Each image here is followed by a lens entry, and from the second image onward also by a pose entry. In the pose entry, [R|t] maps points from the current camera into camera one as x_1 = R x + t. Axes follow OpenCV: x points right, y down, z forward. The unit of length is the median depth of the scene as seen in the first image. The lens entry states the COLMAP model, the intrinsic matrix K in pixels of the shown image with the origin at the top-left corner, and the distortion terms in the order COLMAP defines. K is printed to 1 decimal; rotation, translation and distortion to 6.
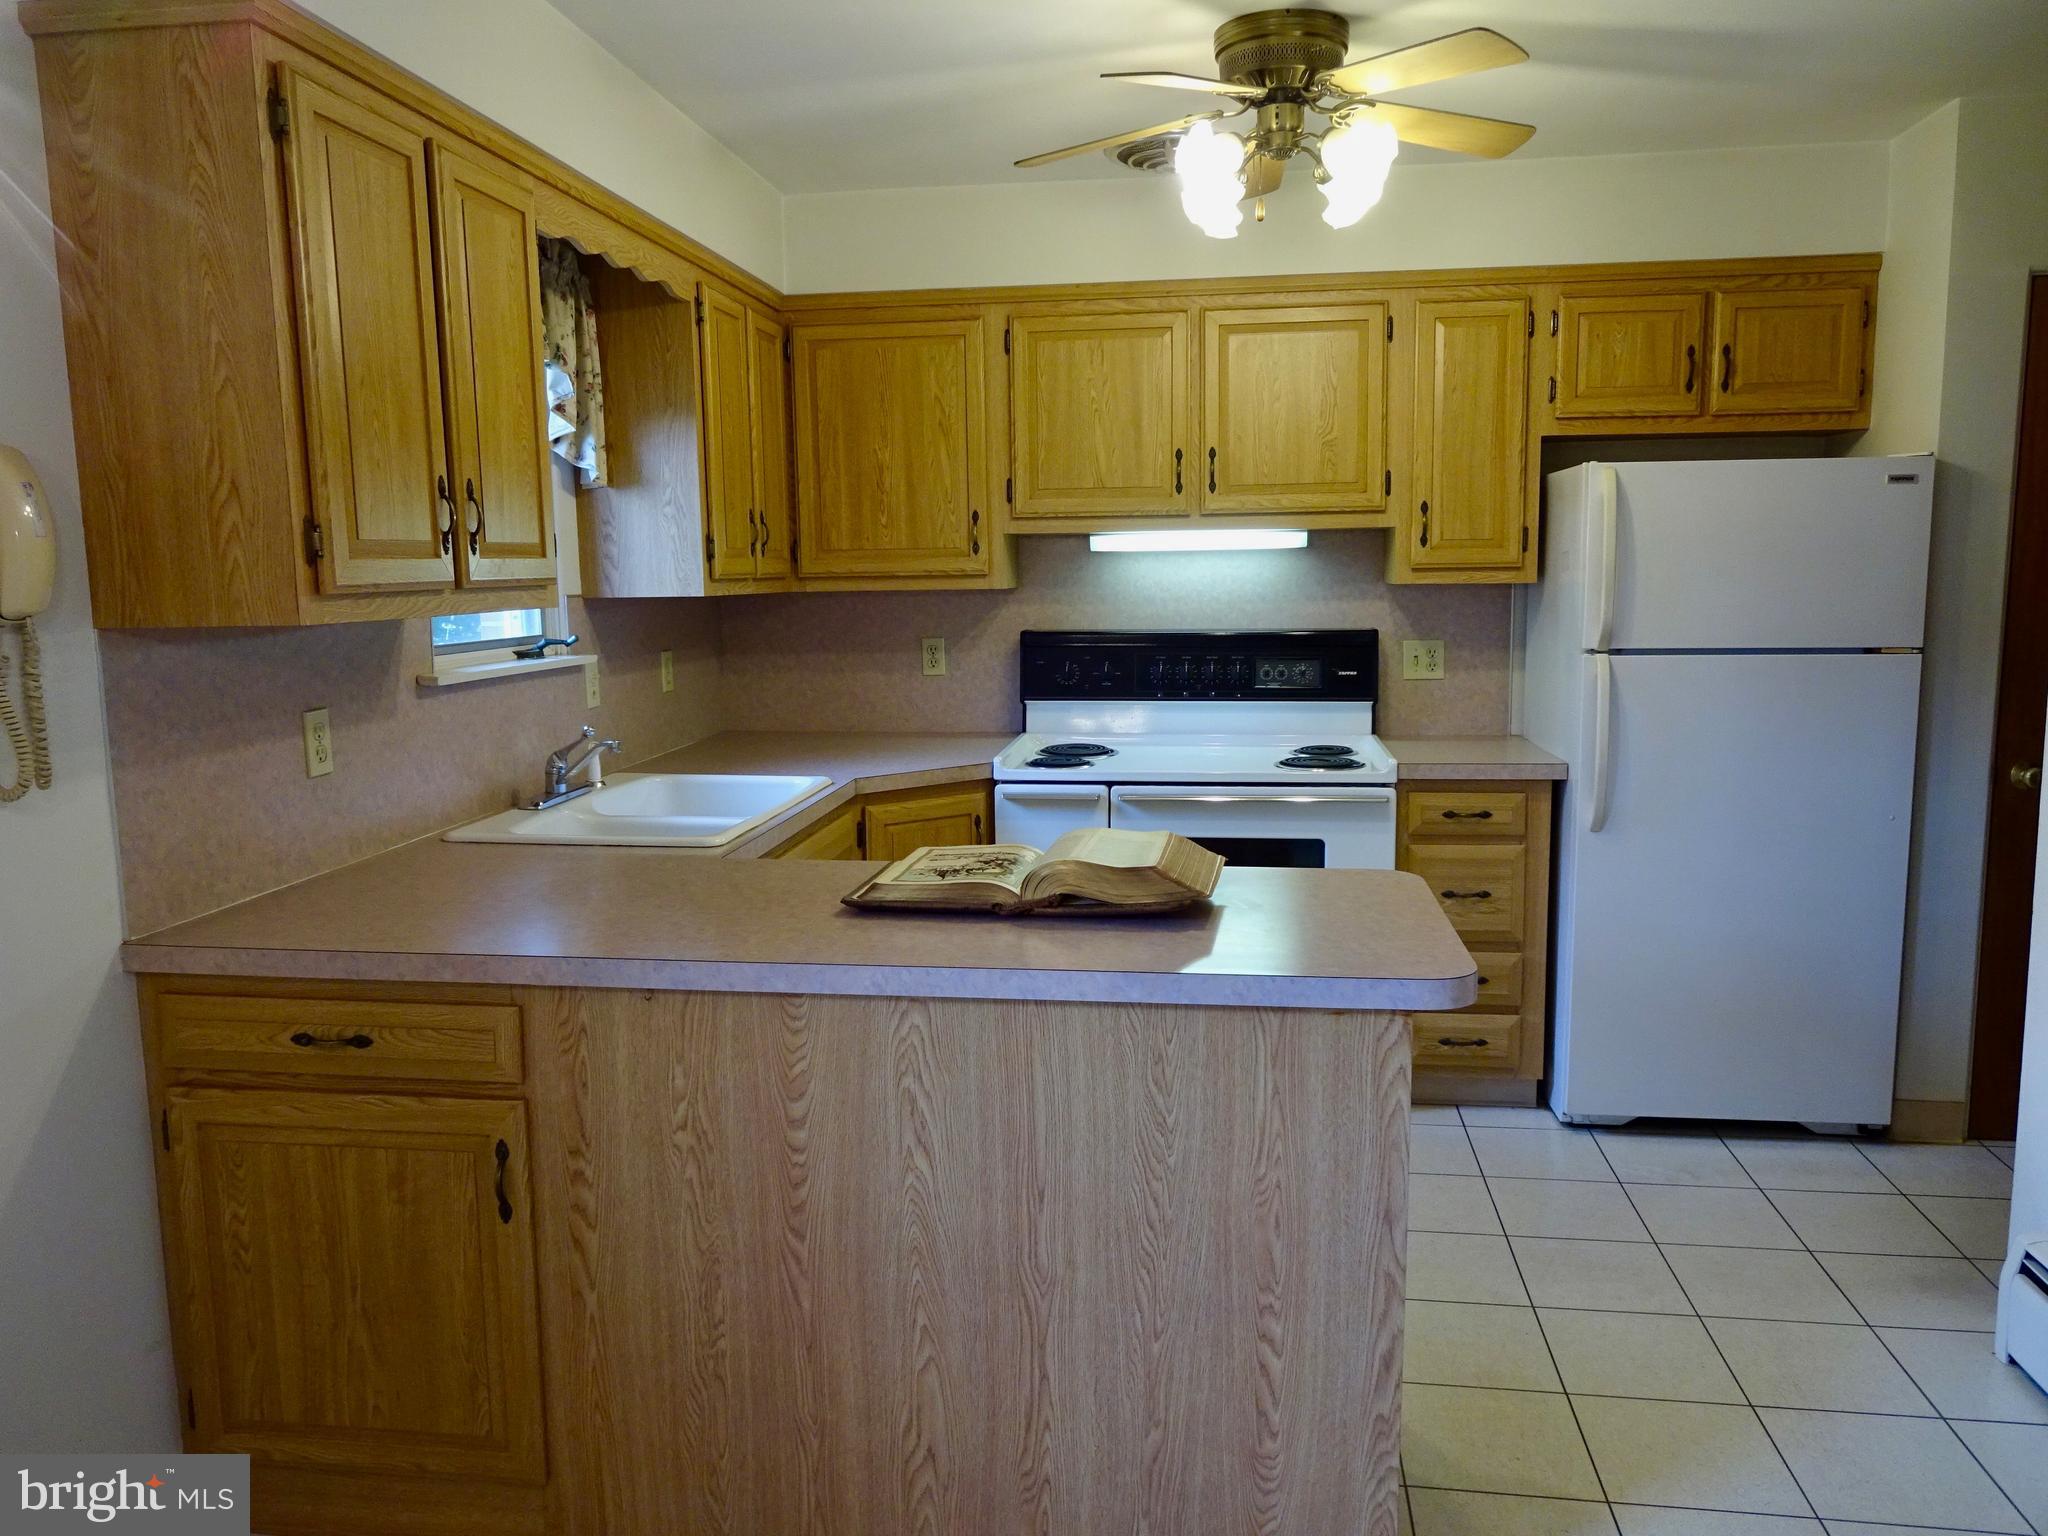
lens RADIAL K [[1507.8, 0, 1028.7], [0, 1507.8, 761.7], [0, 0, 1]] dist [-0.003369, -0.001806]
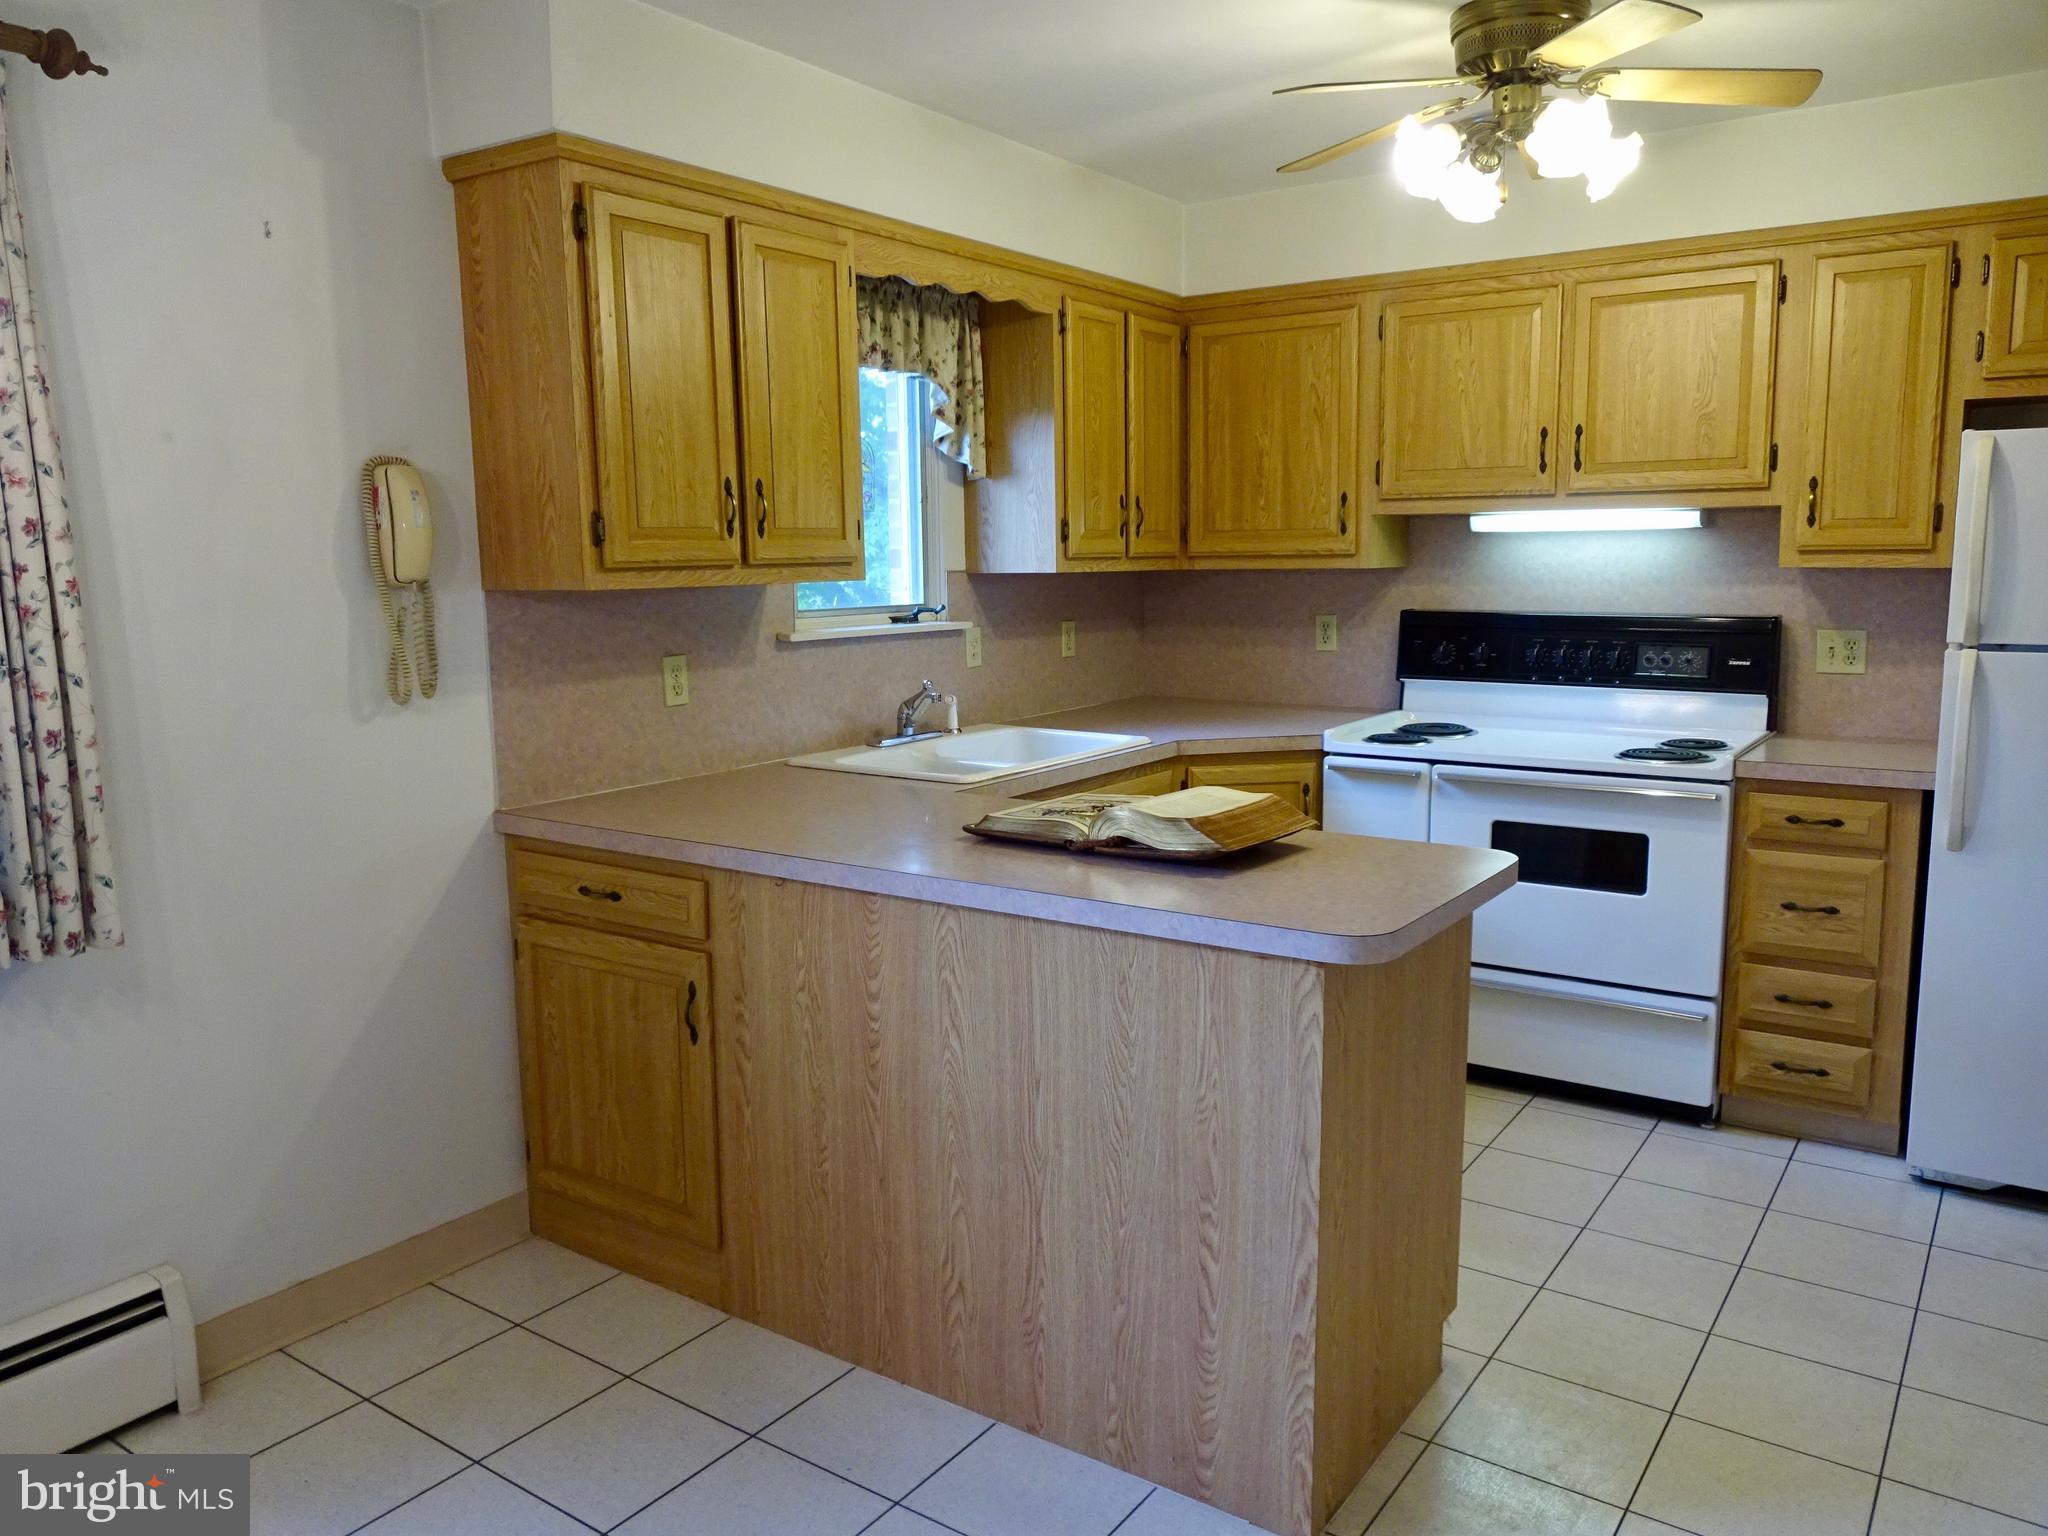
lens RADIAL K [[1507.8, 0, 1029.2], [0, 1507.8, 764.4], [0, 0, 1]] dist [-0.003369, -0.001806]
pose [[0.892176, 0.066681, -0.446740, 0.283014], [-0.059538, 0.997774, 0.030025, 0.001953], [0.447748, -0.000189, 0.894160, -0.029883]]
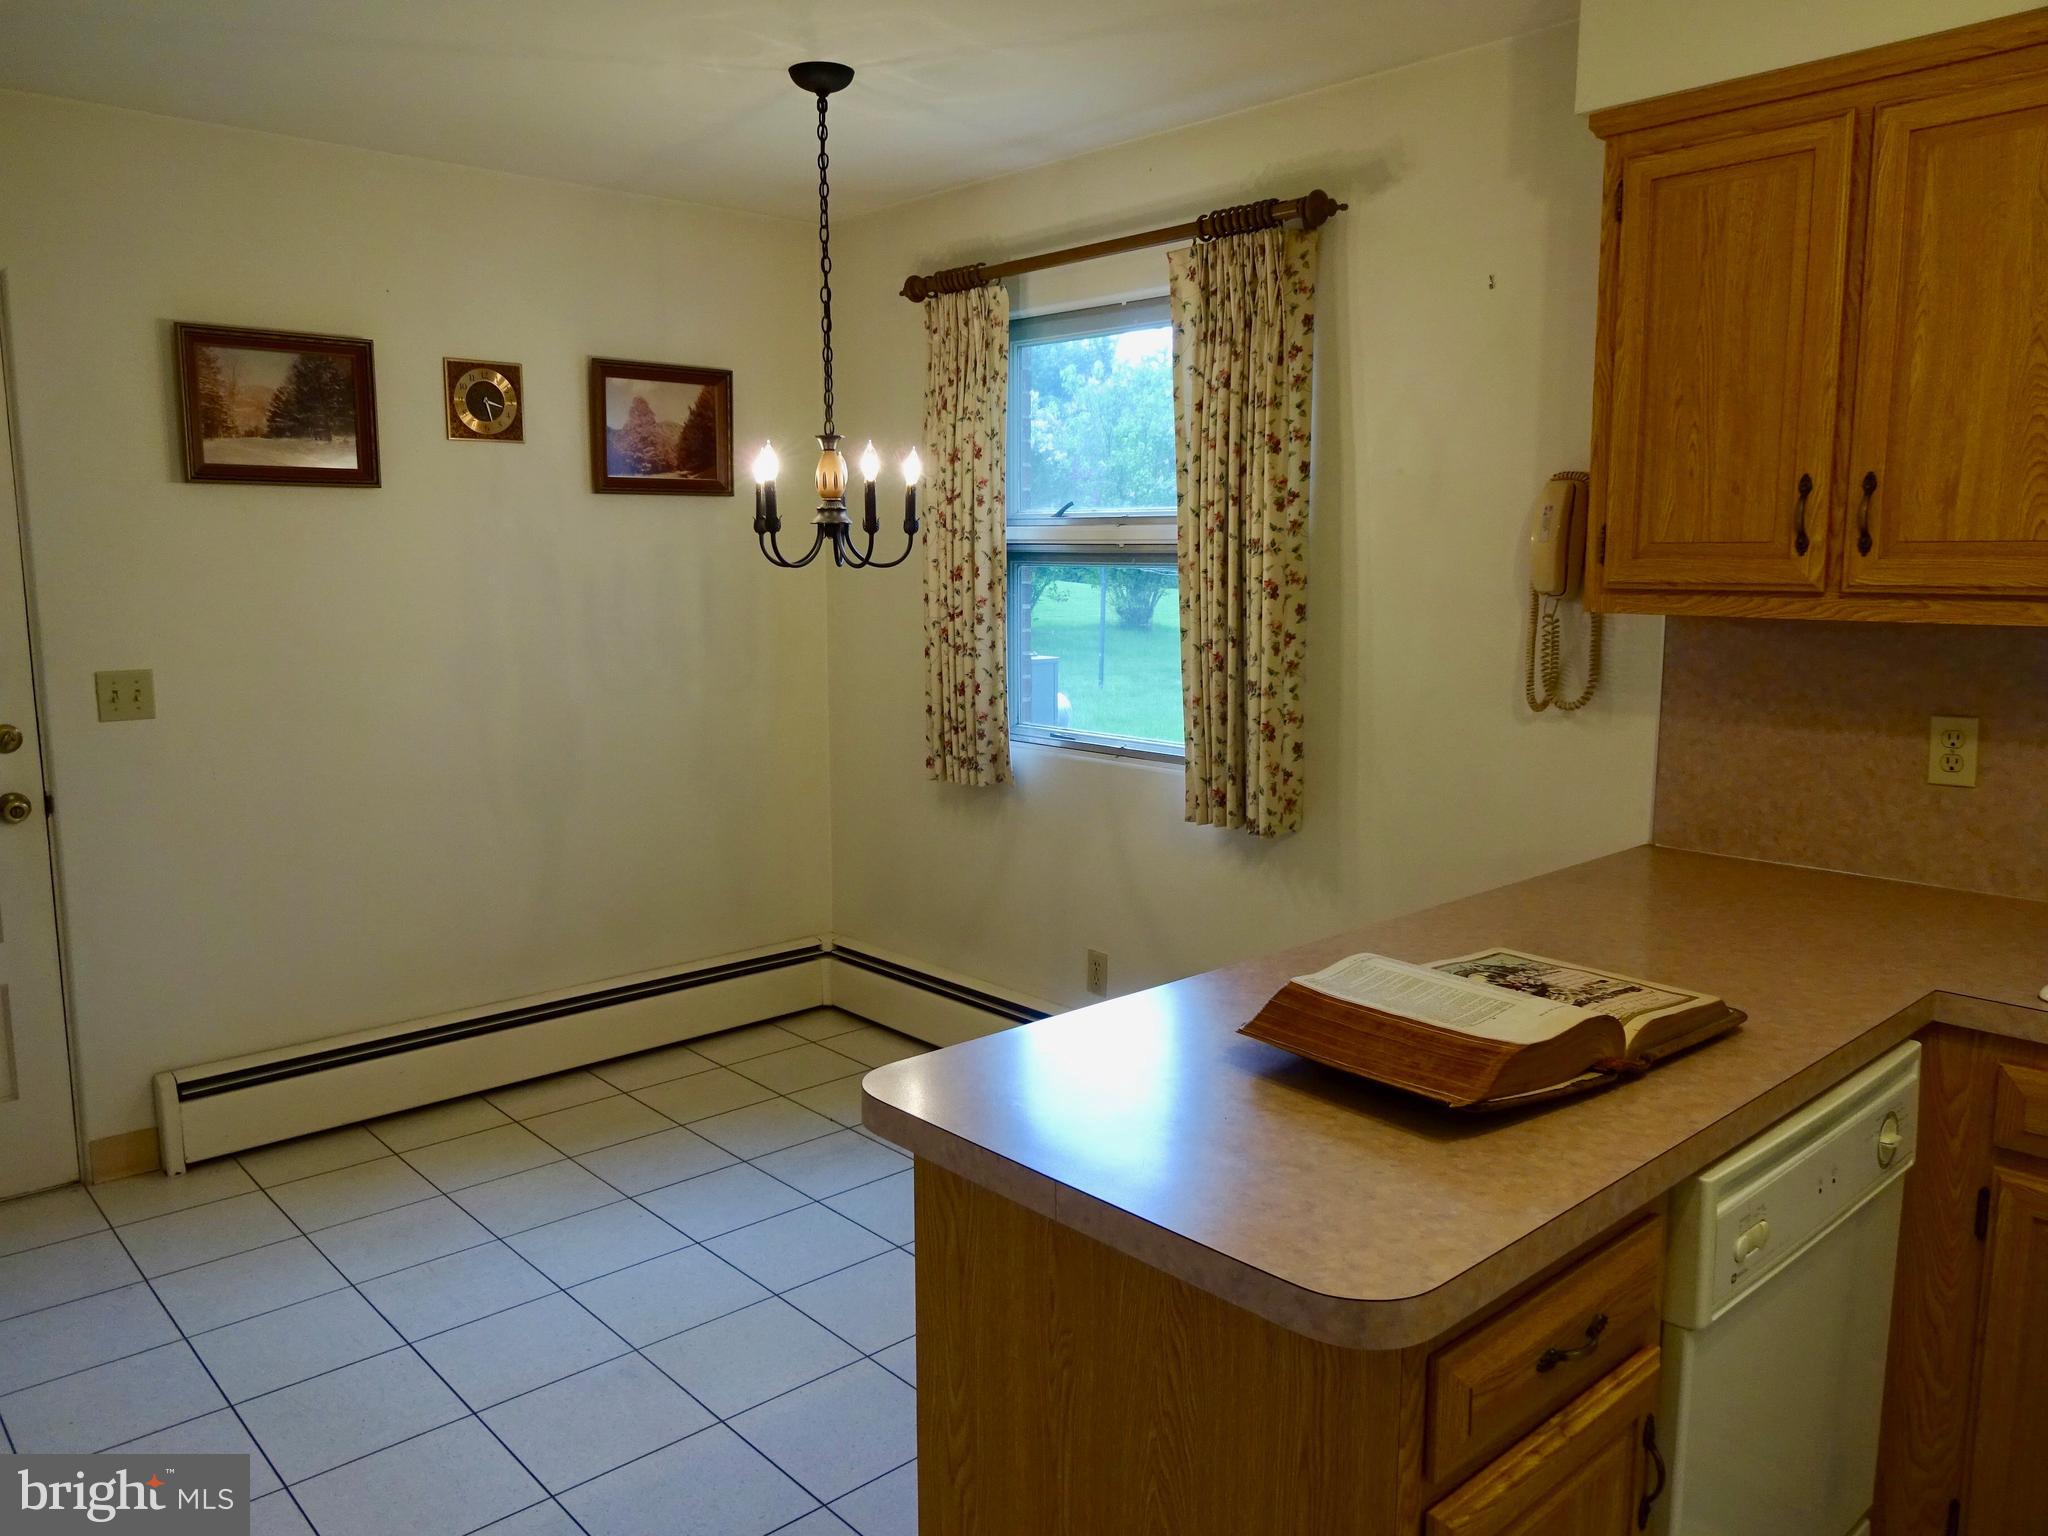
lens RADIAL K [[1507.8, 0, 1040.4], [0, 1507.8, 765.6], [0, 0, 1]] dist [-0.003369, -0.001806]
pose [[-0.634913, 0.122772, -0.762766, 0.435639], [-0.093860, 0.967722, 0.233888, -0.121190], [0.766861, 0.220092, -0.602896, 0.801626]]
